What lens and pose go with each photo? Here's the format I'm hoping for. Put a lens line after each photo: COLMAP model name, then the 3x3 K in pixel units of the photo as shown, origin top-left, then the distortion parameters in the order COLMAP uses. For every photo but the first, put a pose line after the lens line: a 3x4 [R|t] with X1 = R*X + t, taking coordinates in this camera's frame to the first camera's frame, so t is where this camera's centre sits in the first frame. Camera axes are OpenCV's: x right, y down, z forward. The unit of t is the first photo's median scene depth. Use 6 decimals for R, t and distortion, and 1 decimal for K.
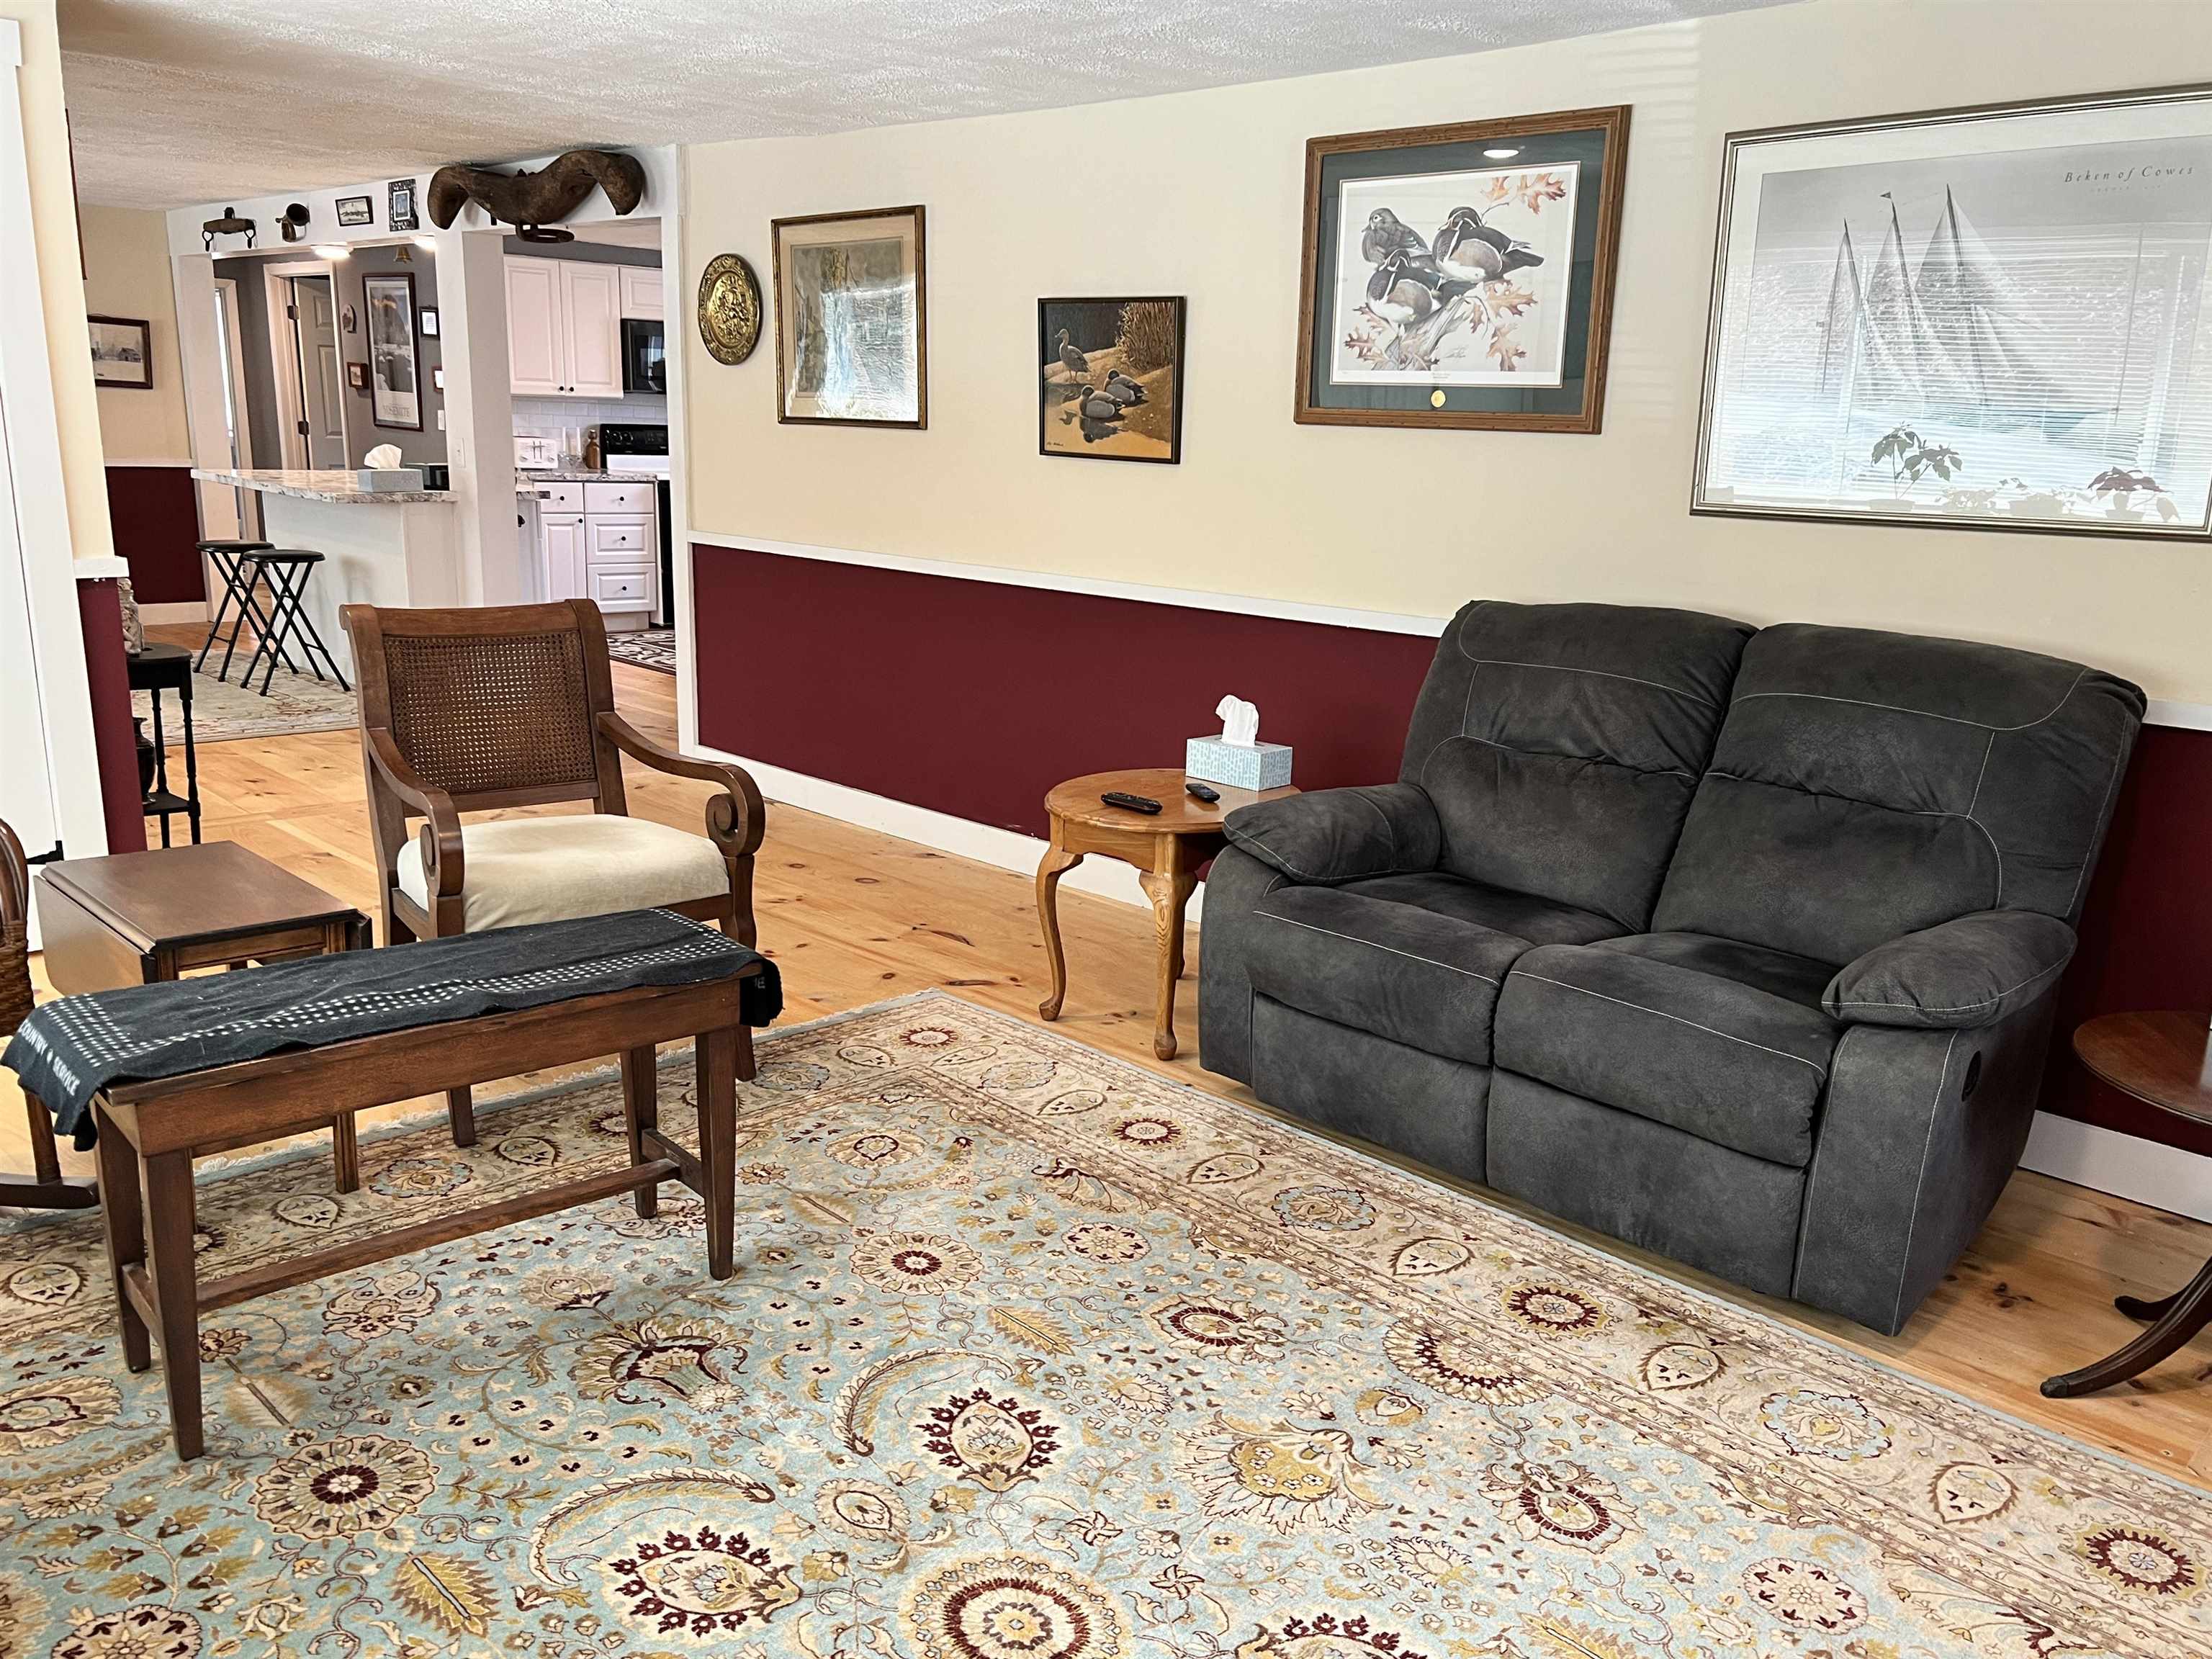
lens RADIAL K [[1698.5, 0, 1099.0], [0, 1698.5, 829.1], [0, 0, 1]] dist [0.058930, -0.071982]
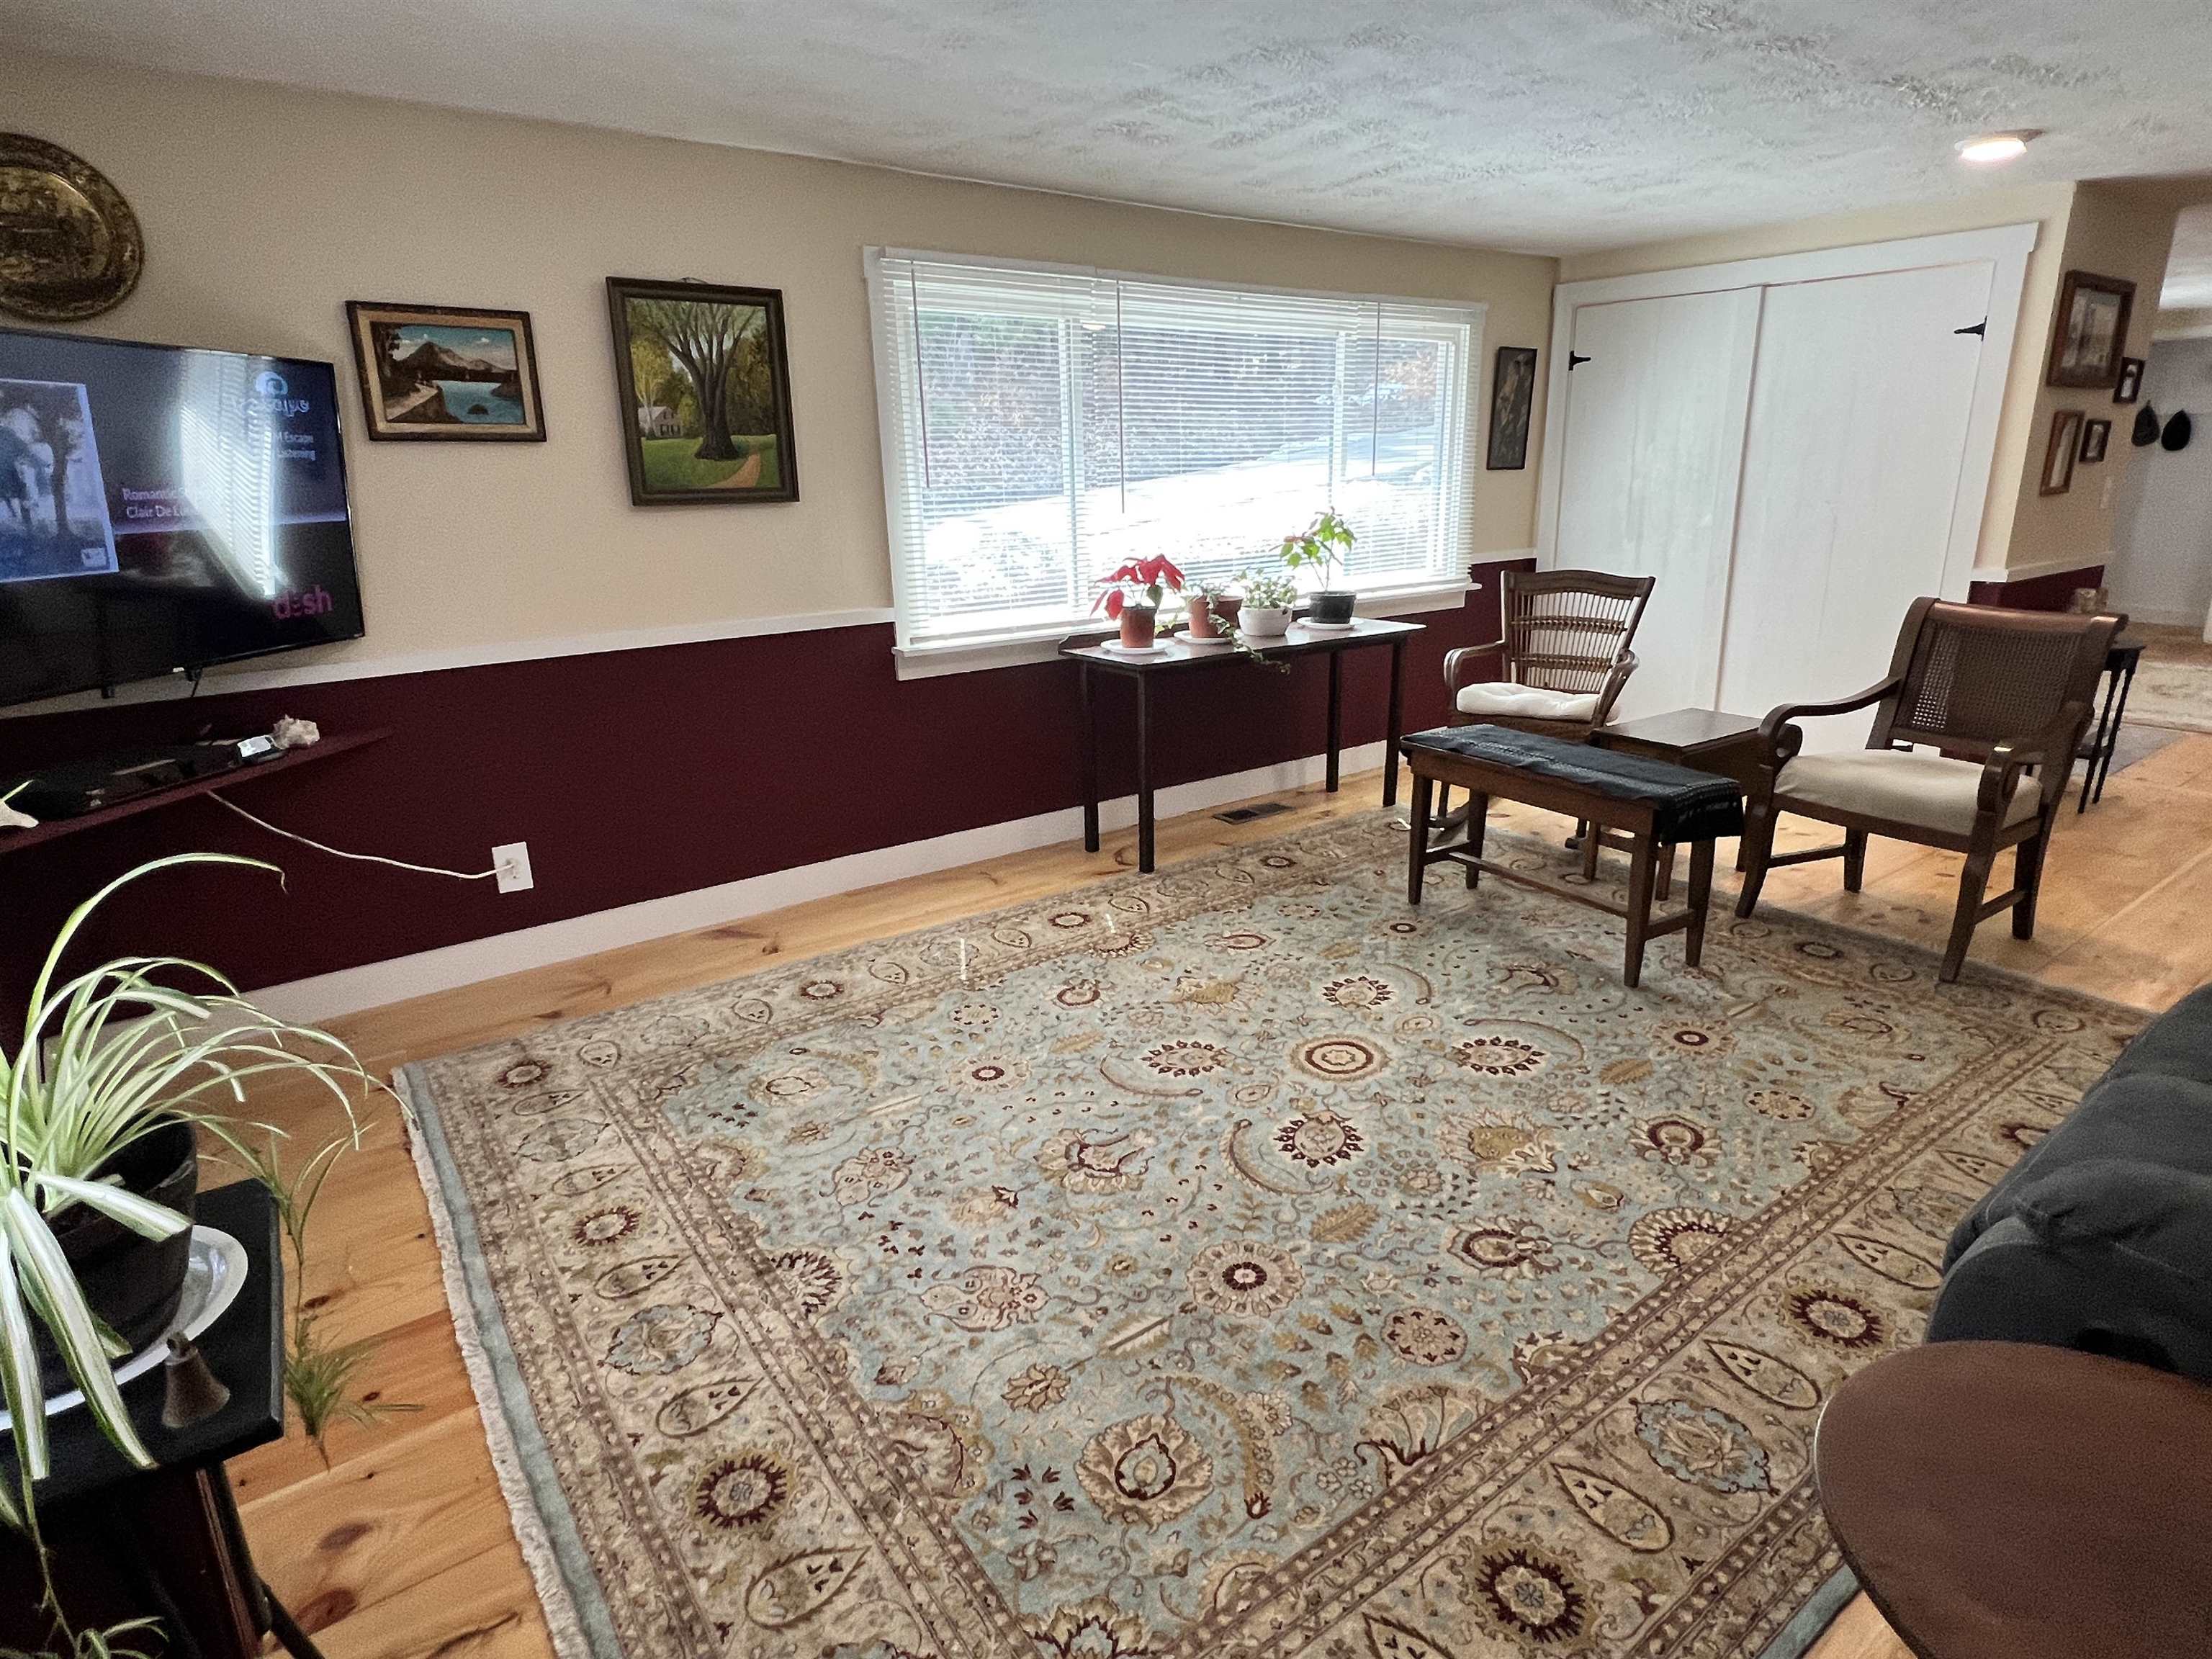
lens RADIAL K [[1200.0, 0, 1100.5], [0, 1200.0, 822.7], [0, 0, 1]] dist [-0.000766, -0.001882]
pose [[-0.152743, 0.248935, -0.956400, 0.701050], [-0.217221, 0.935632, 0.278221, -0.076115], [0.964098, 0.250247, -0.088838, 0.416601]]
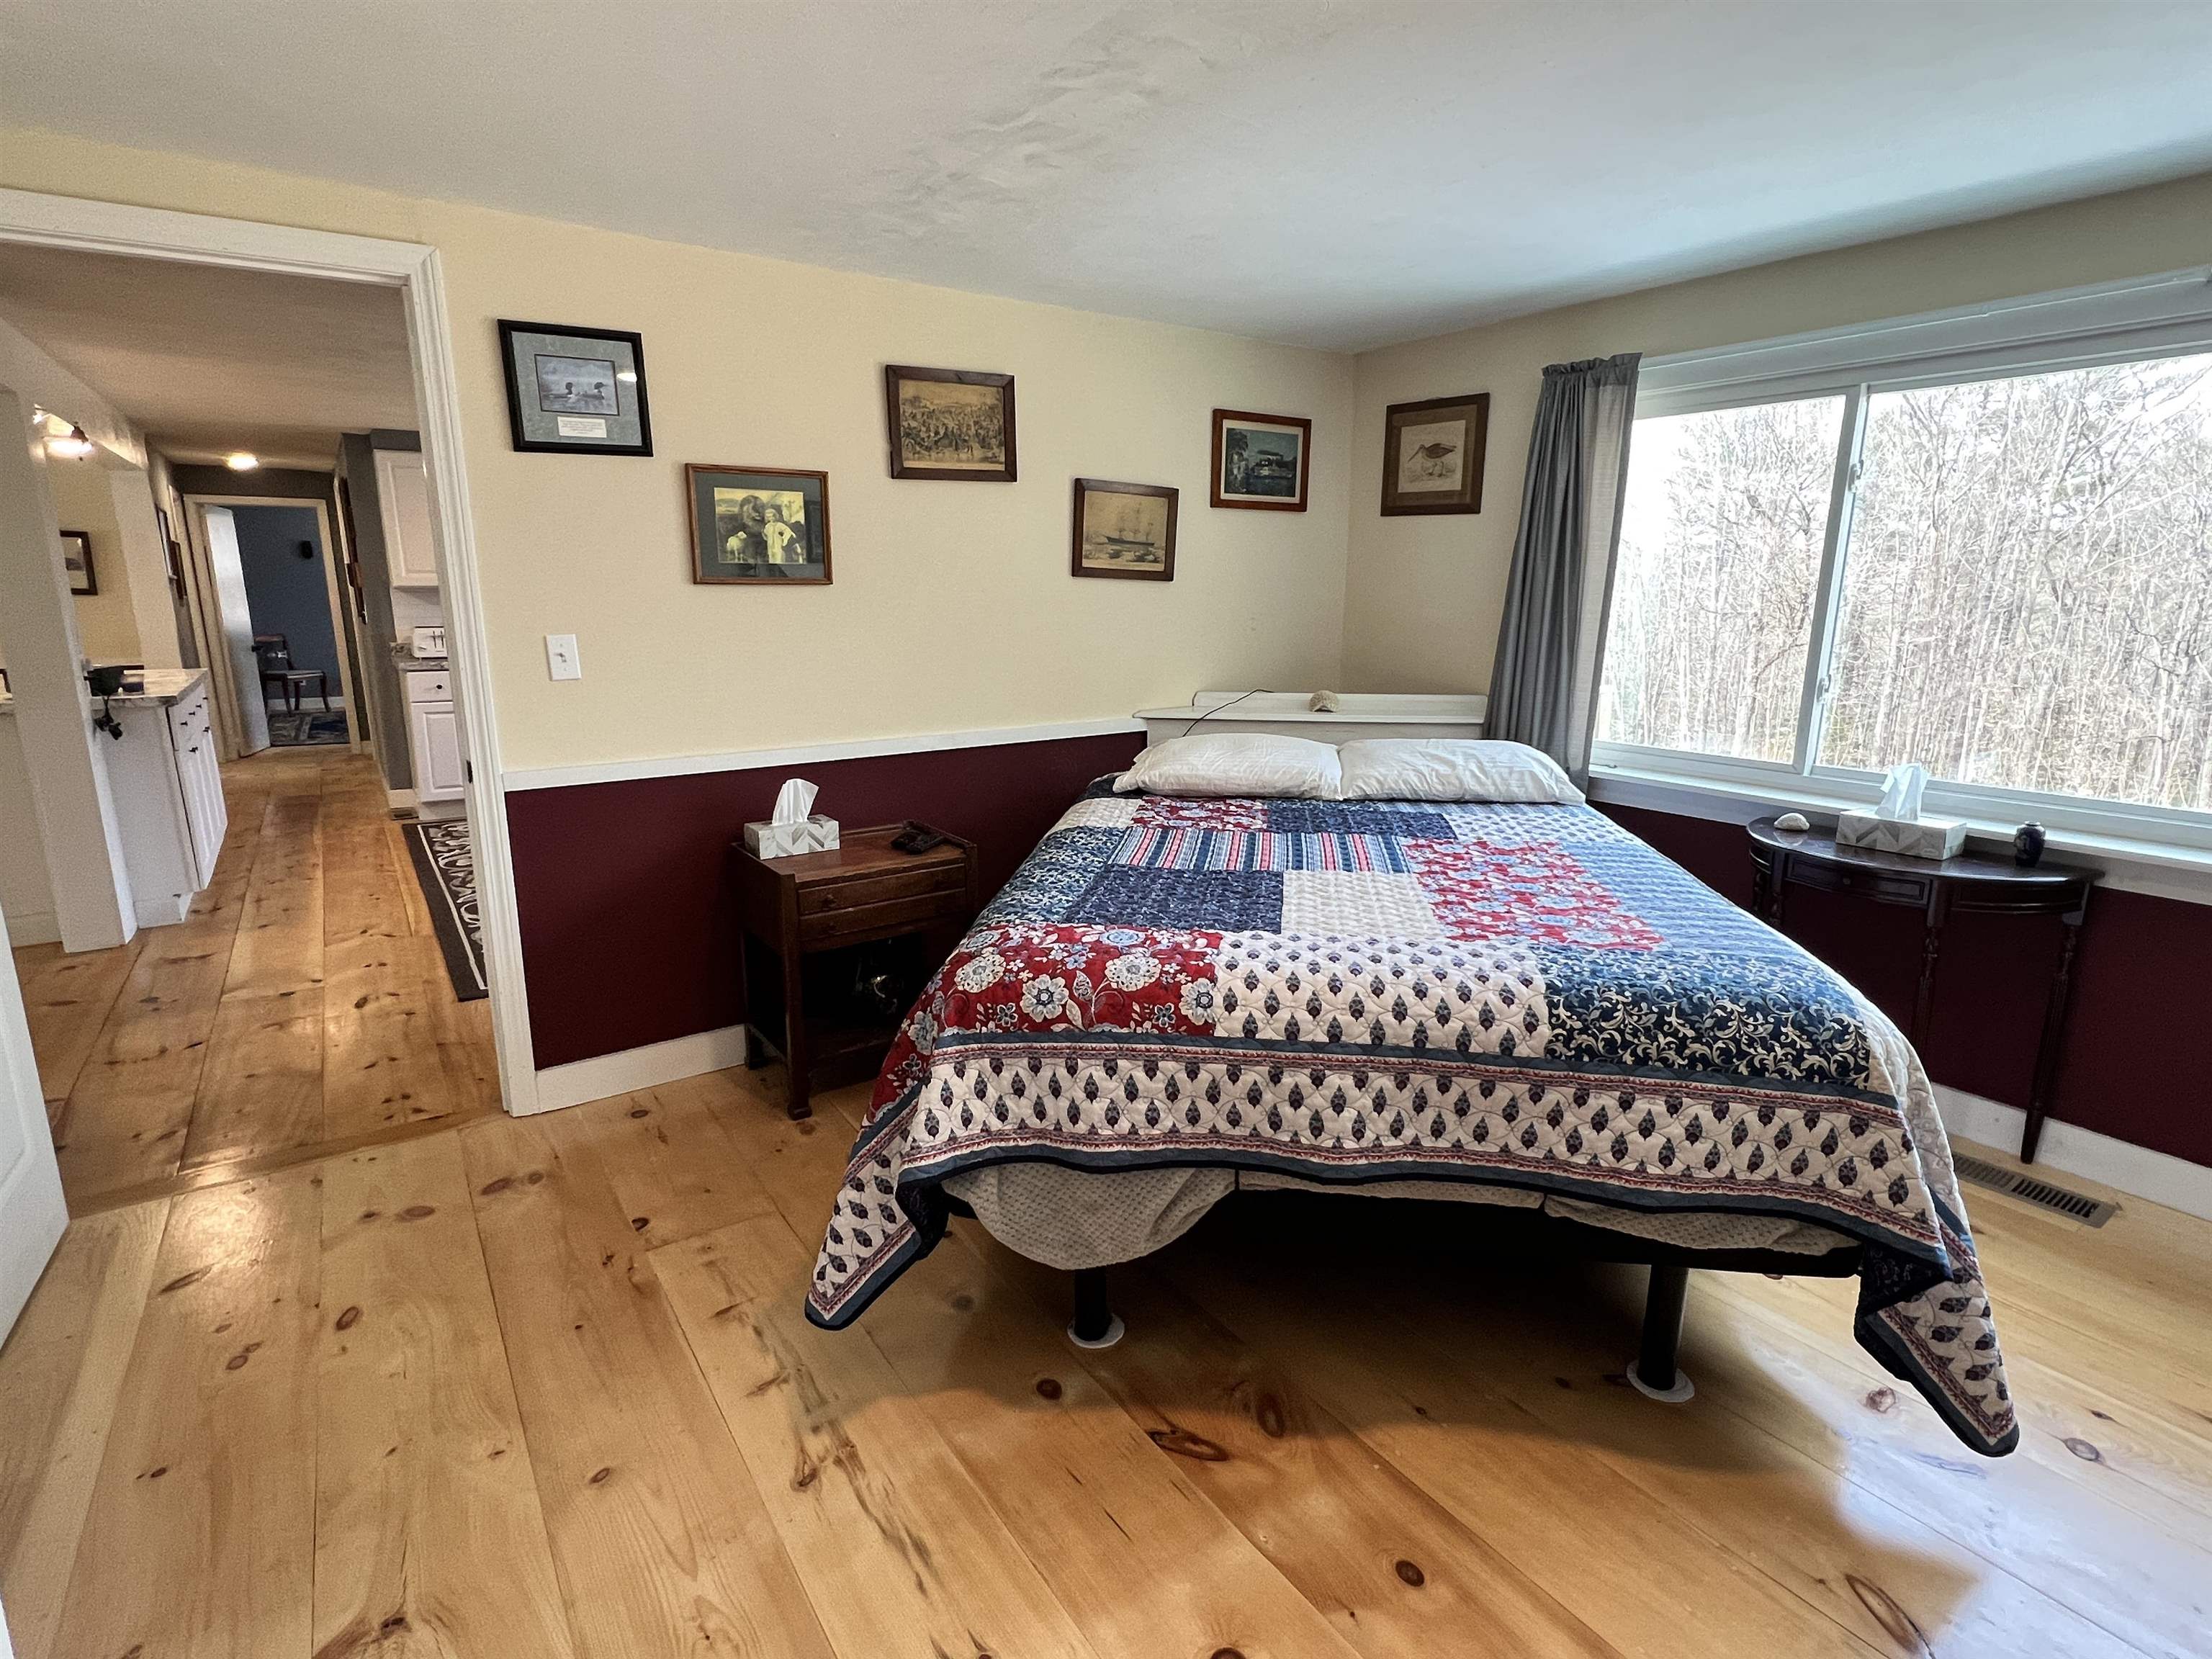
lens RADIAL K [[1110.9, 0, 1106.0], [0, 1110.9, 829.5], [0, 0, 1]] dist [-0.000532, -0.002329]
pose [[0.981155, 0.011353, -0.192889, 0.537004], [-0.016682, 0.999522, -0.026025, -0.261926], [0.192502, 0.028753, 0.980875, 1.151244]]
